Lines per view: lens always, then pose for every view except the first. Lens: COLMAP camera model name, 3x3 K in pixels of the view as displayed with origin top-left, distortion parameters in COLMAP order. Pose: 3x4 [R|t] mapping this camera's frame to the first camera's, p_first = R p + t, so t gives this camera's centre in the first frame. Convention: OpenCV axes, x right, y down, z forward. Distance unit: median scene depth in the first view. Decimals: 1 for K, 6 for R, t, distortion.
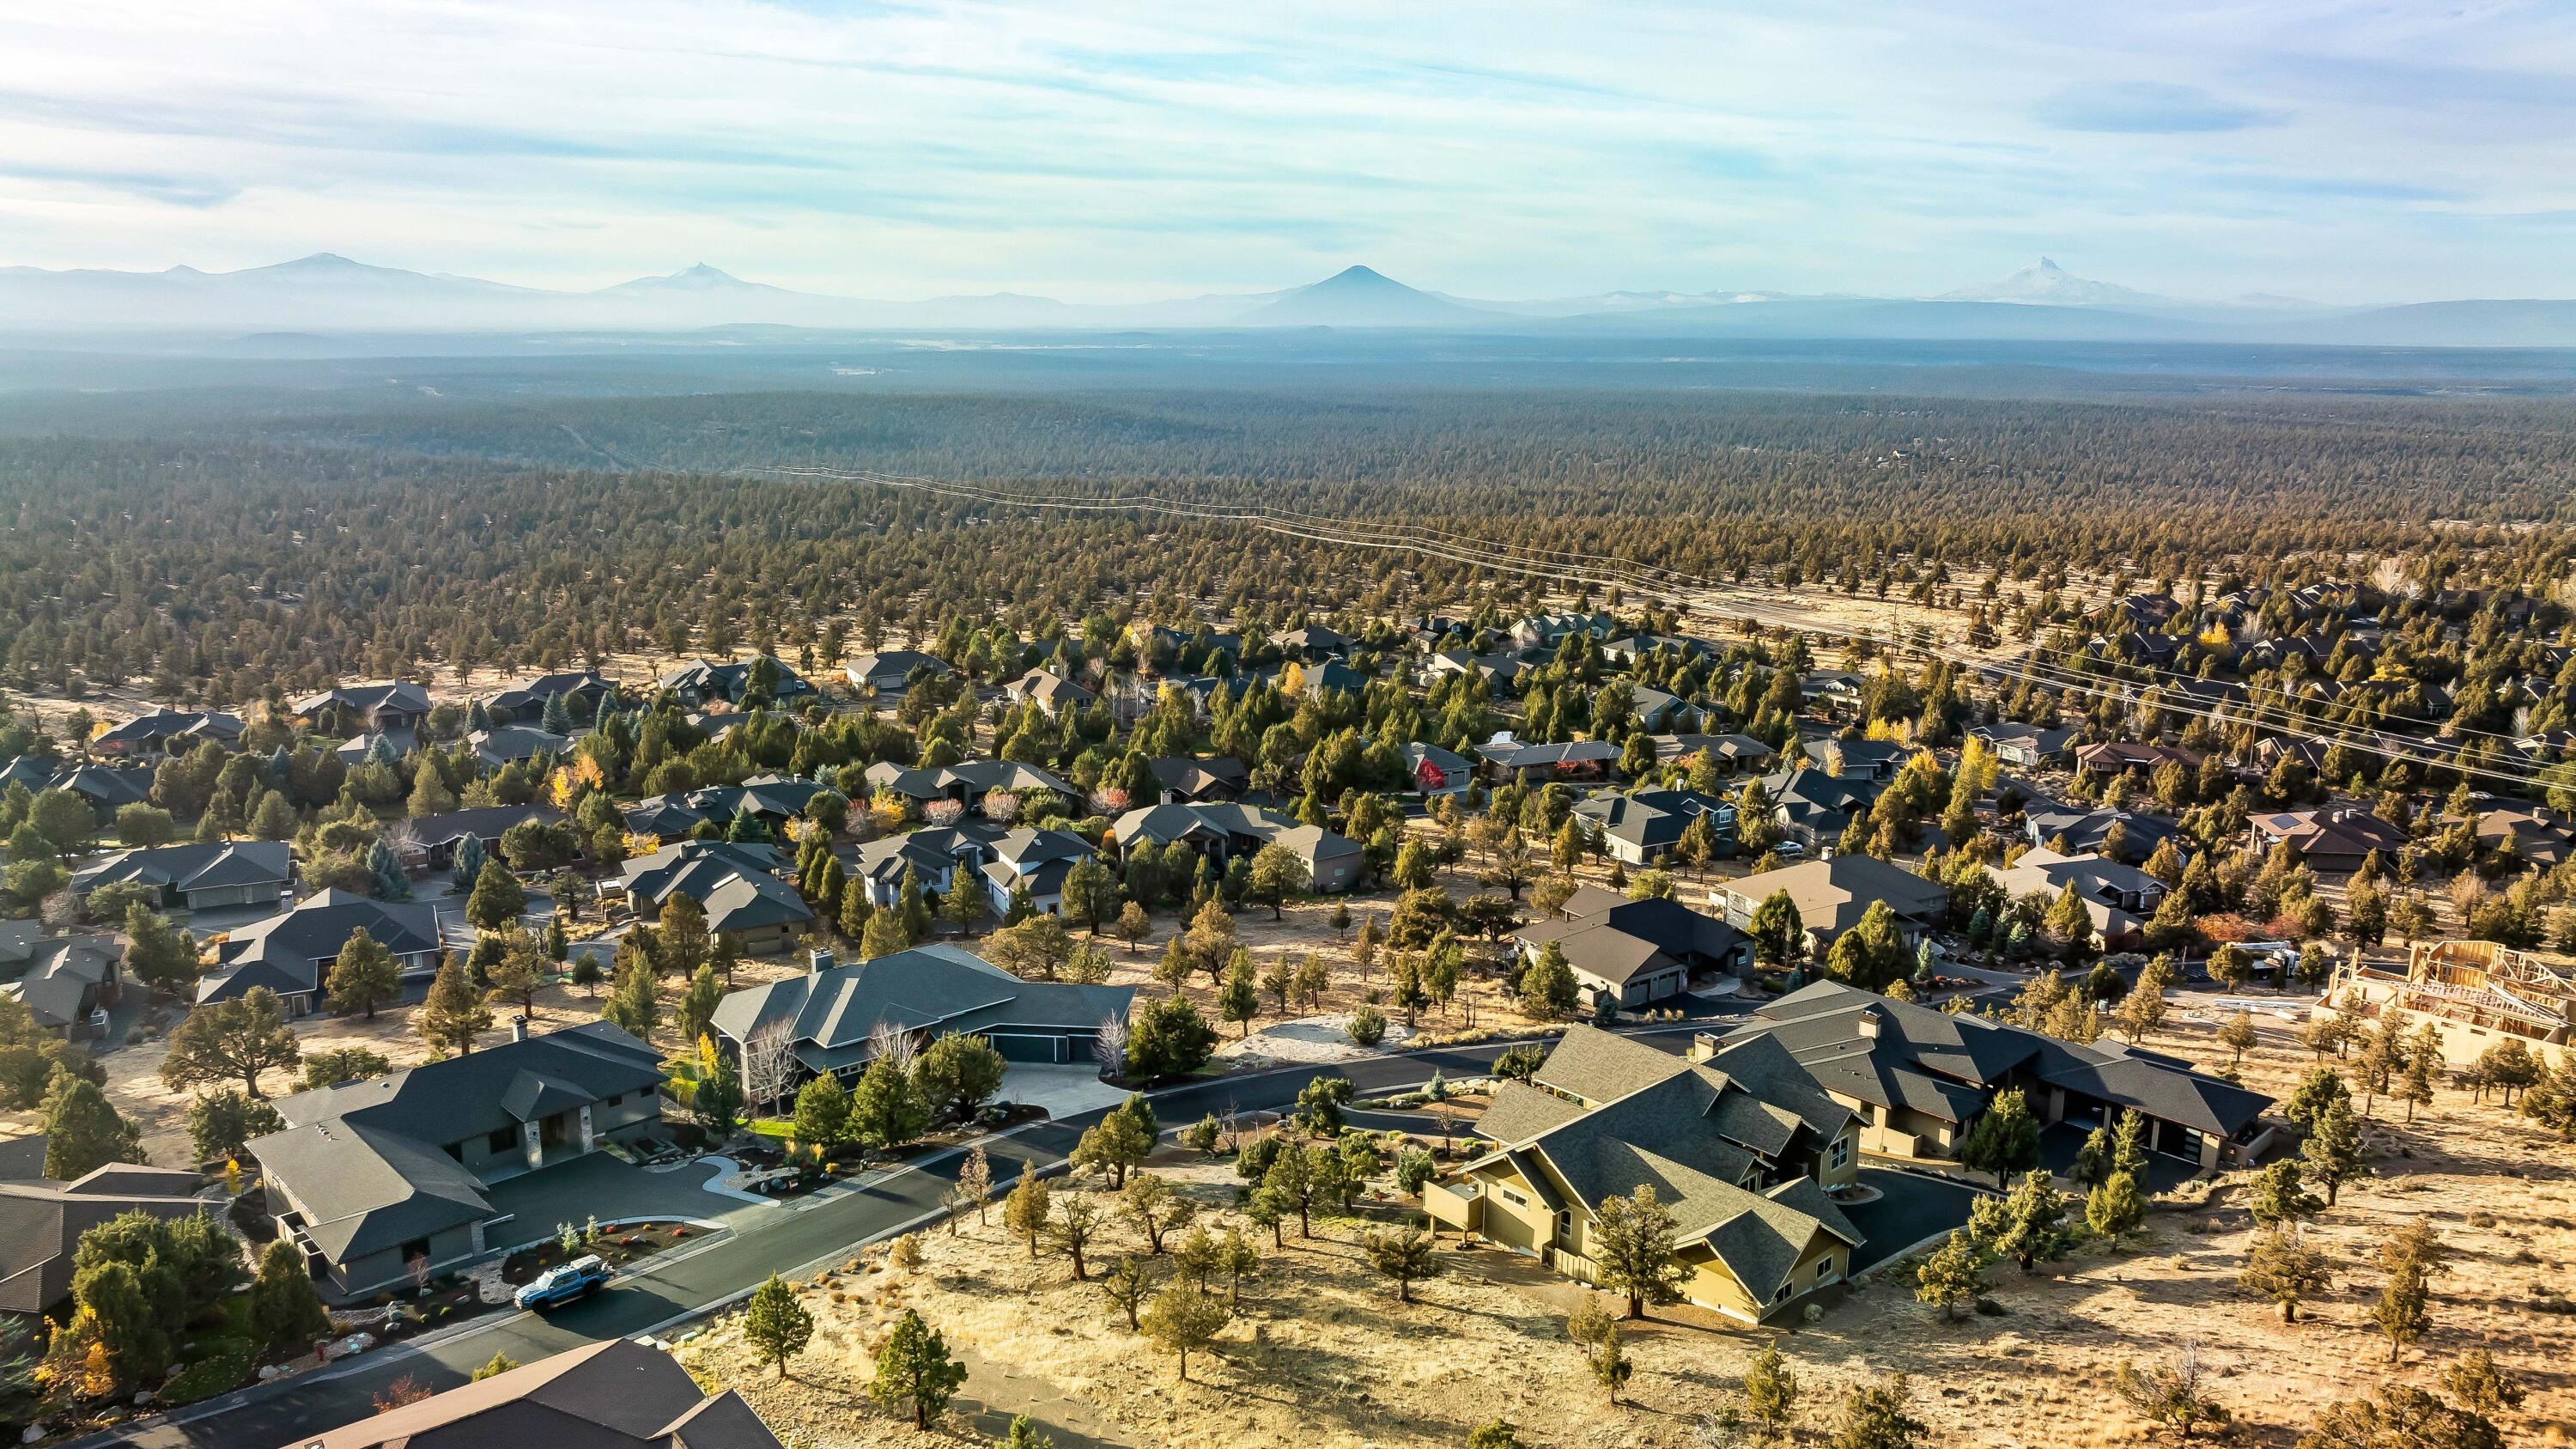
lens RADIAL K [[1803.9, 0, 1293.7], [0, 1803.9, 745.4], [0, 0, 1]] dist [-0.029389, 0.027915]
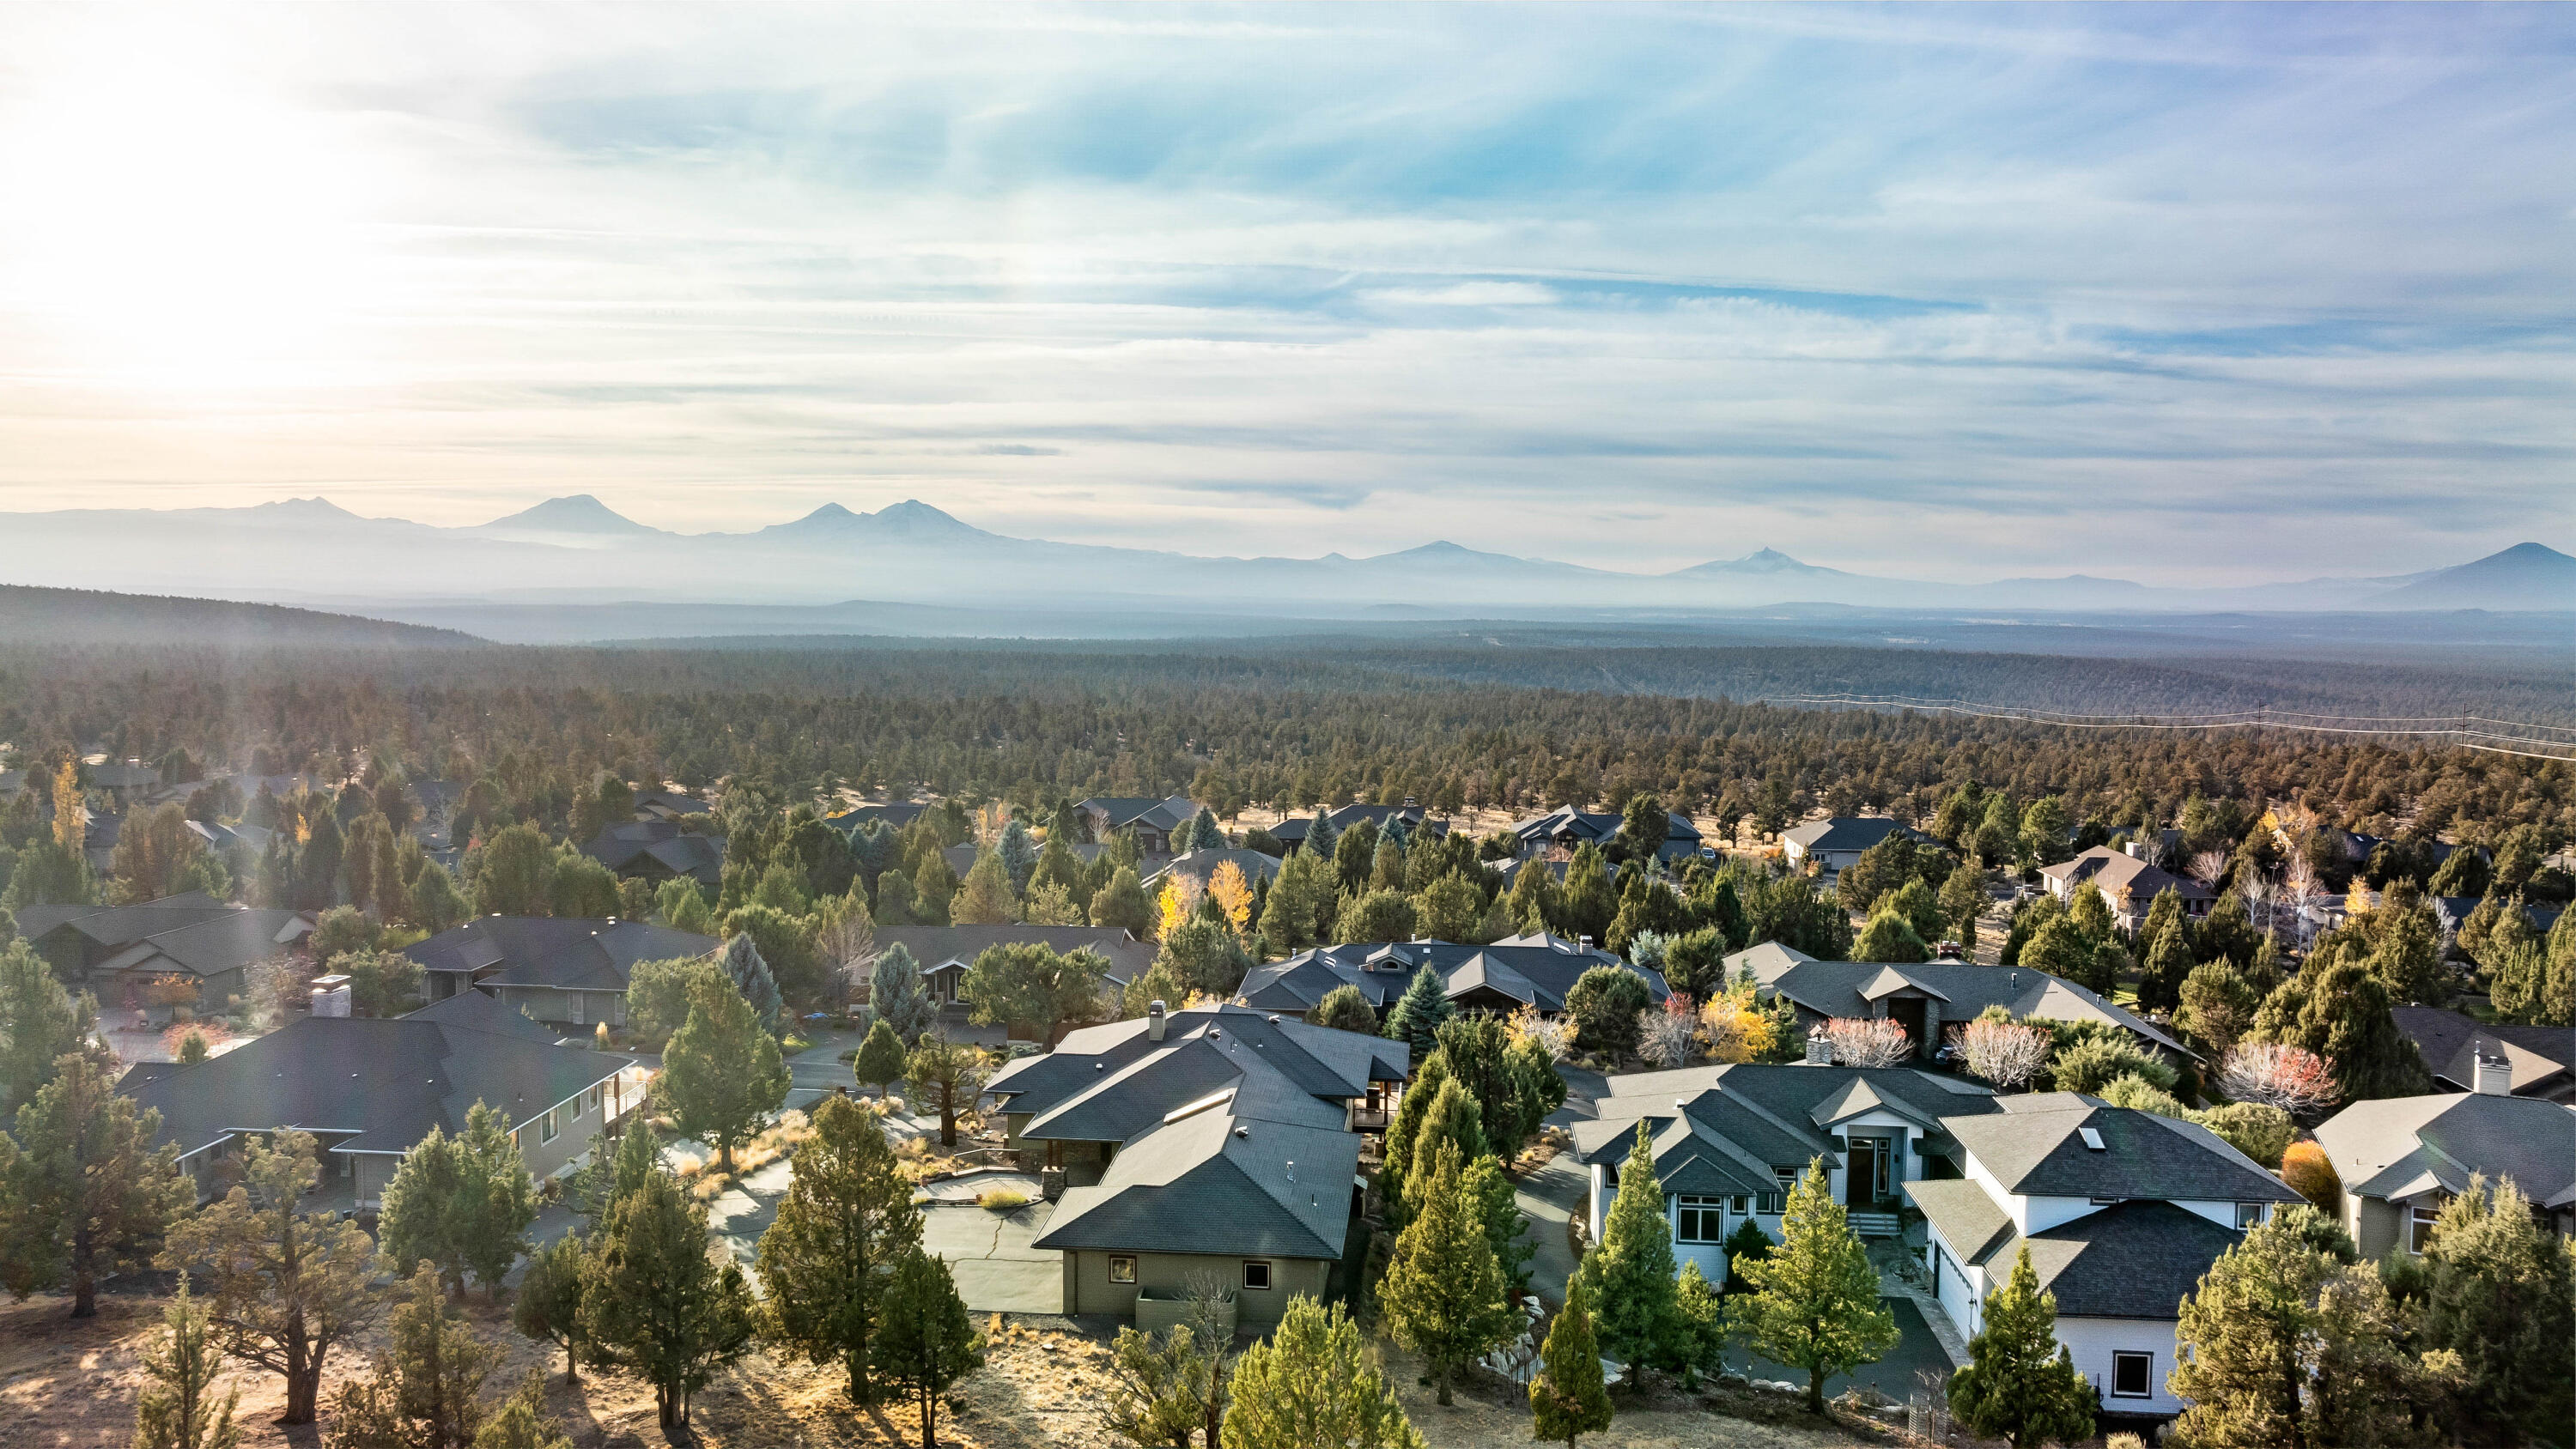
lens RADIAL K [[1803.3, 0, 1289.4], [0, 1803.3, 704.2], [0, 0, 1]] dist [-0.029389, 0.027915]
pose [[0.843322, 0.032153, -0.536447, -0.063140], [-0.125786, 0.982290, -0.138867, 0.027105], [0.522481, 0.184587, 0.832431, 0.435434]]
